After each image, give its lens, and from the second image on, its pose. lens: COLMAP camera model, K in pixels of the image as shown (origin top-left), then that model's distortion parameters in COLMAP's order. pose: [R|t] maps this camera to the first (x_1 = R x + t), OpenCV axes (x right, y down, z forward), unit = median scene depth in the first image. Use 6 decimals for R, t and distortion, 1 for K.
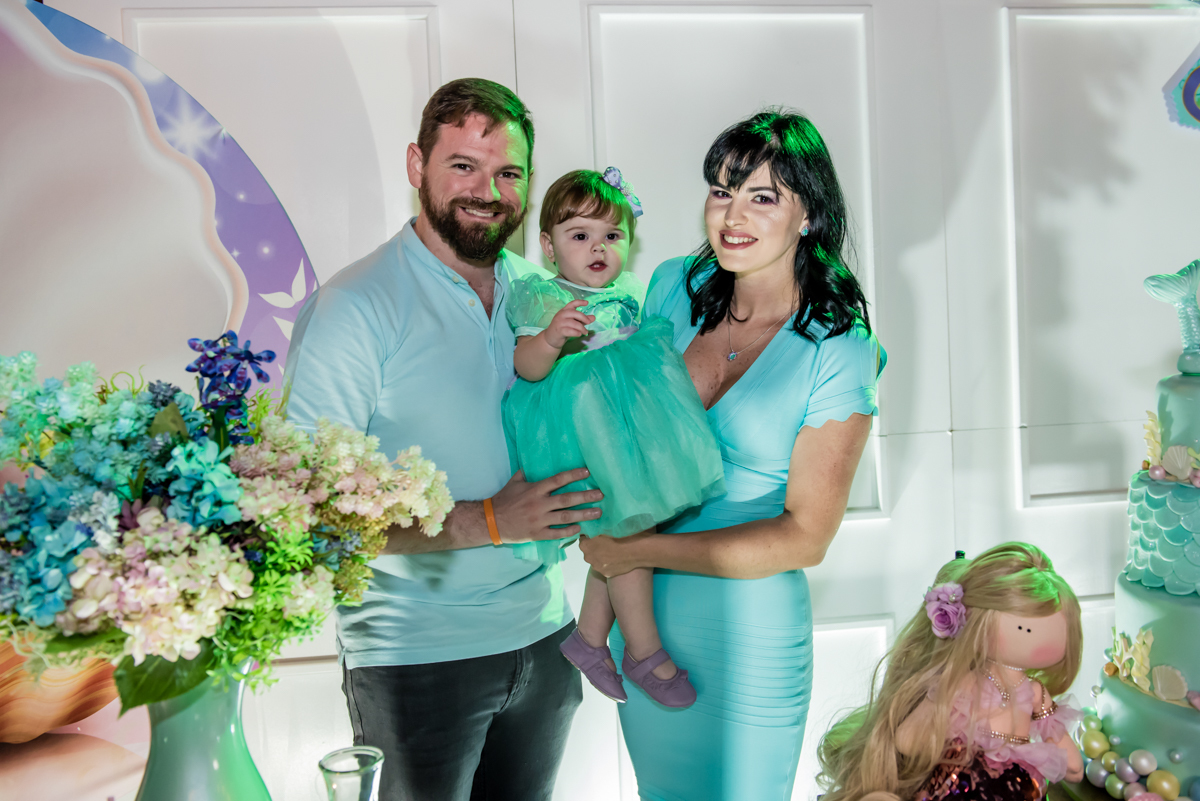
lens RADIAL K [[1145.4, 0, 600.0], [0, 1145.4, 400.5], [0, 0, 1]] dist [-0.022490, -0.022197]
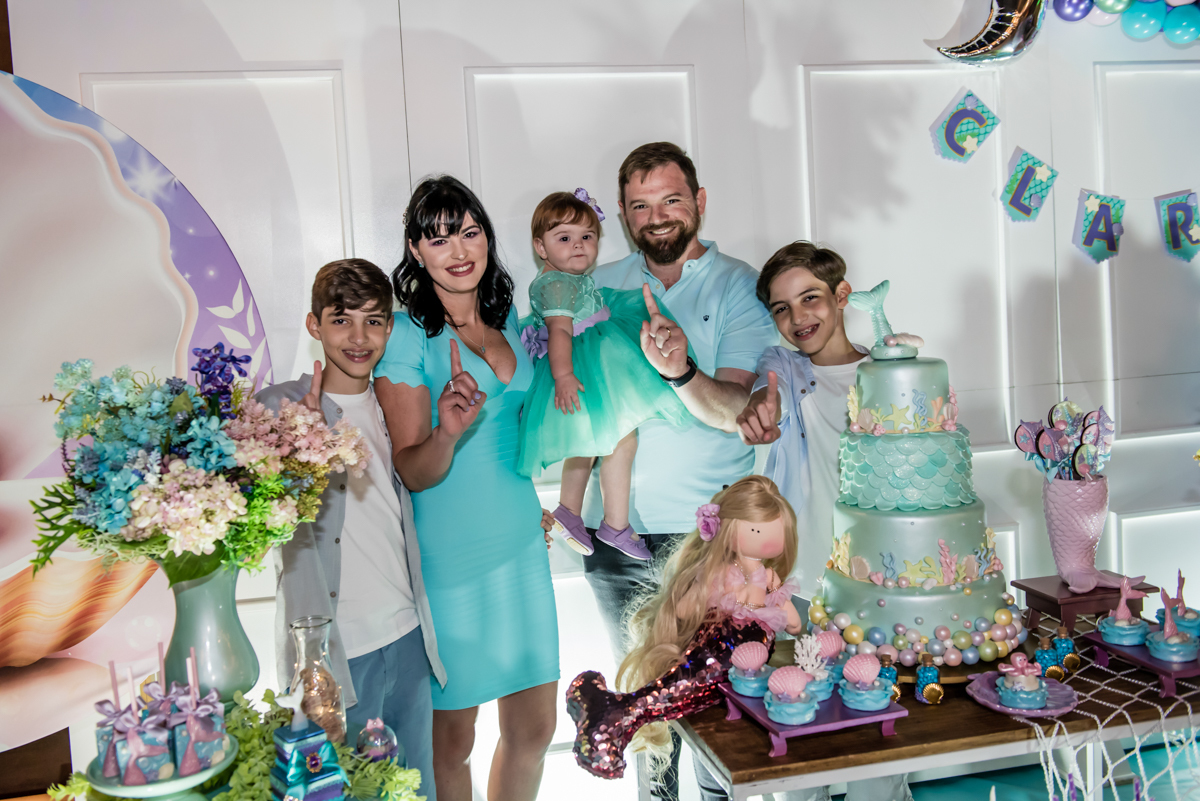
lens RADIAL K [[1333.8, 0, 600.0], [0, 1333.8, 400.5], [0, 0, 1]] dist [-0.025667, -0.005874]
pose [[0.997220, -0.019486, 0.071924, 0.044802], [0.019019, 0.999793, 0.007179, 0.011713], [-0.072049, -0.005792, 0.997384, -0.786453]]
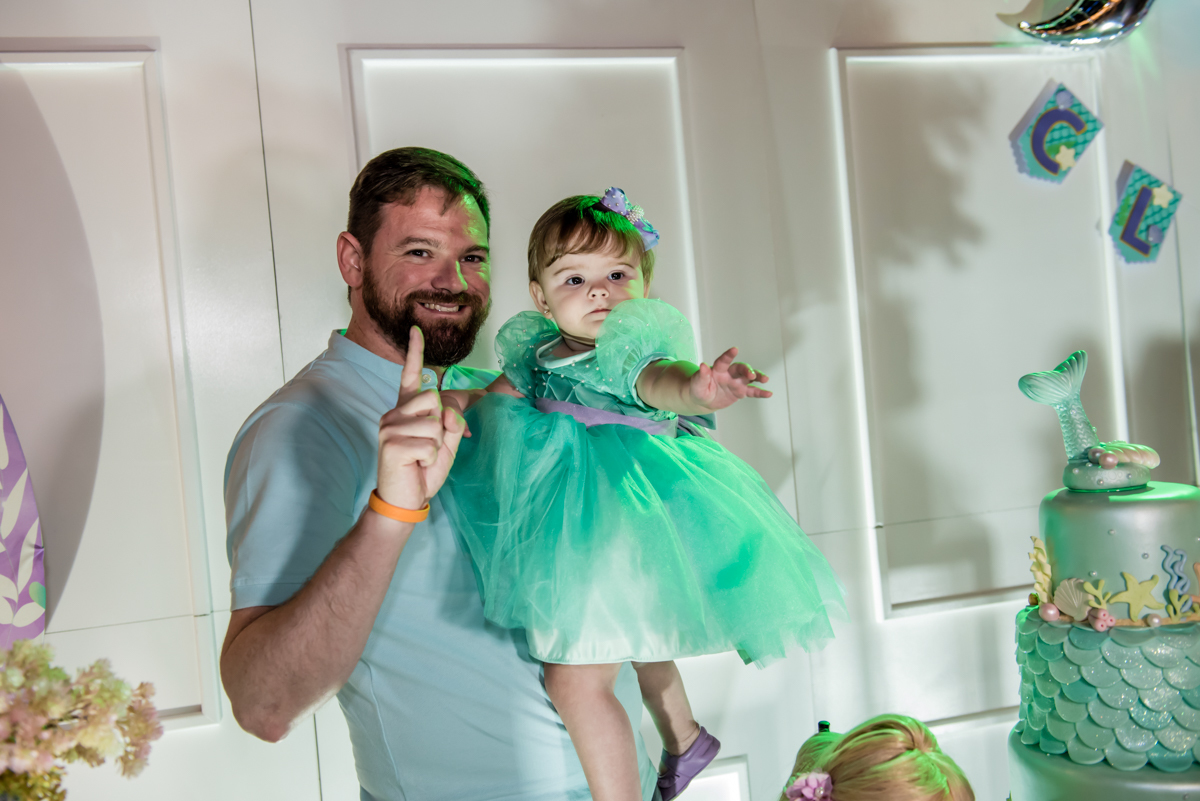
lens RADIAL K [[1225.6, 0, 598.6], [0, 1225.6, 423.5], [0, 0, 1]] dist [-0.000264, -0.002471]
pose [[0.988216, -0.047452, 0.145524, 0.047434], [0.051257, 0.998432, -0.022509, -0.080772], [-0.144228, 0.029703, 0.989099, 0.181875]]
